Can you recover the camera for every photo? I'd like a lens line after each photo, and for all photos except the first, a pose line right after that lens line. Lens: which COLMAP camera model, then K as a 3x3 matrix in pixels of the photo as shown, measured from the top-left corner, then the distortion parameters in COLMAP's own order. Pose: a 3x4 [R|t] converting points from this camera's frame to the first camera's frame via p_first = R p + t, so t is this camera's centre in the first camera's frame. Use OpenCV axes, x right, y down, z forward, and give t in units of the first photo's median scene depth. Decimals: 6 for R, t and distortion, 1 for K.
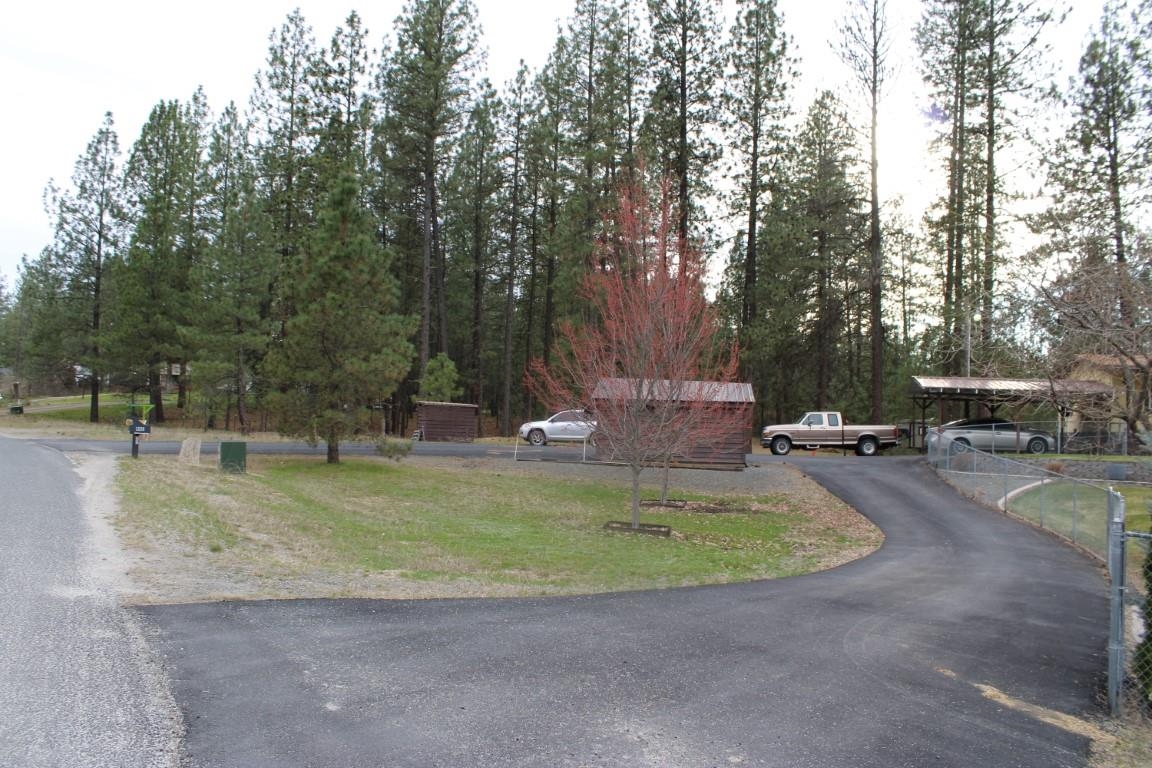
lens RADIAL K [[957.6, 0, 576.0], [0, 957.6, 384.0], [0, 0, 1]] dist [-0.168436, 0.156734]
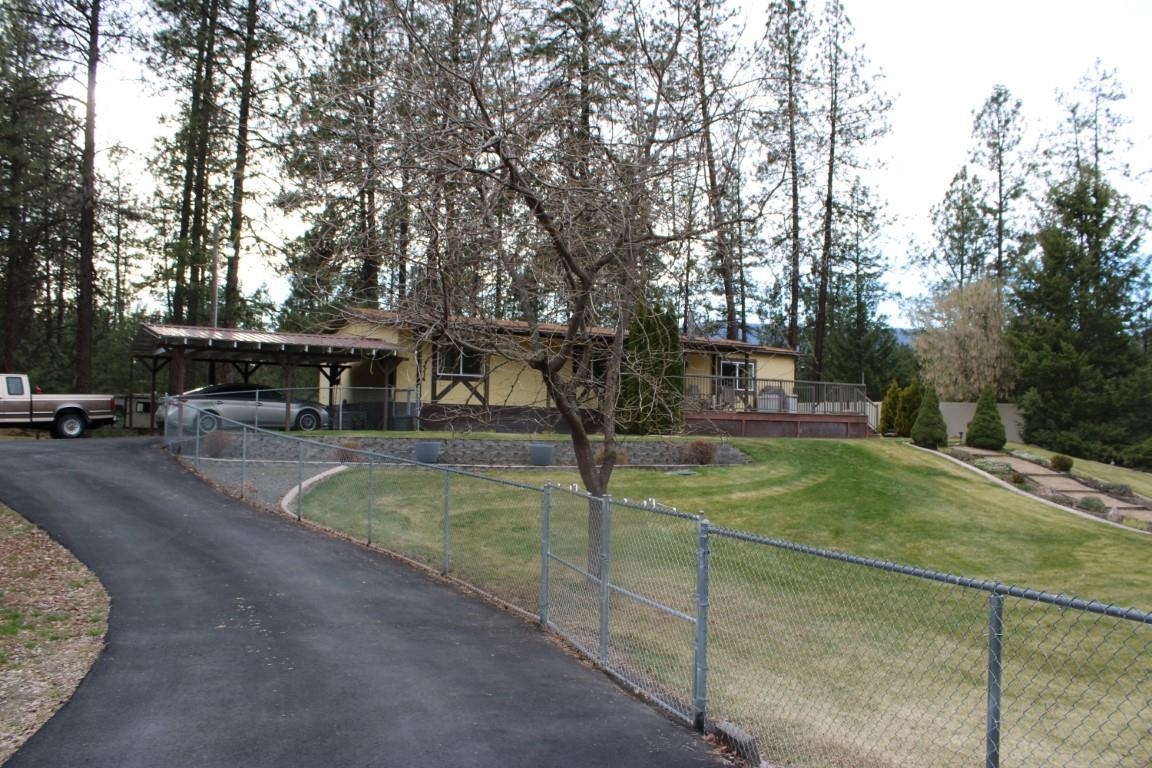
lens RADIAL K [[957.6, 0, 576.0], [0, 957.6, 384.0], [0, 0, 1]] dist [-0.168436, 0.156734]
pose [[0.695226, 0.010956, 0.718708, 0.081148], [-0.025056, 0.999646, 0.008999, 0.020978], [-0.718355, -0.024264, 0.695254, 0.265496]]
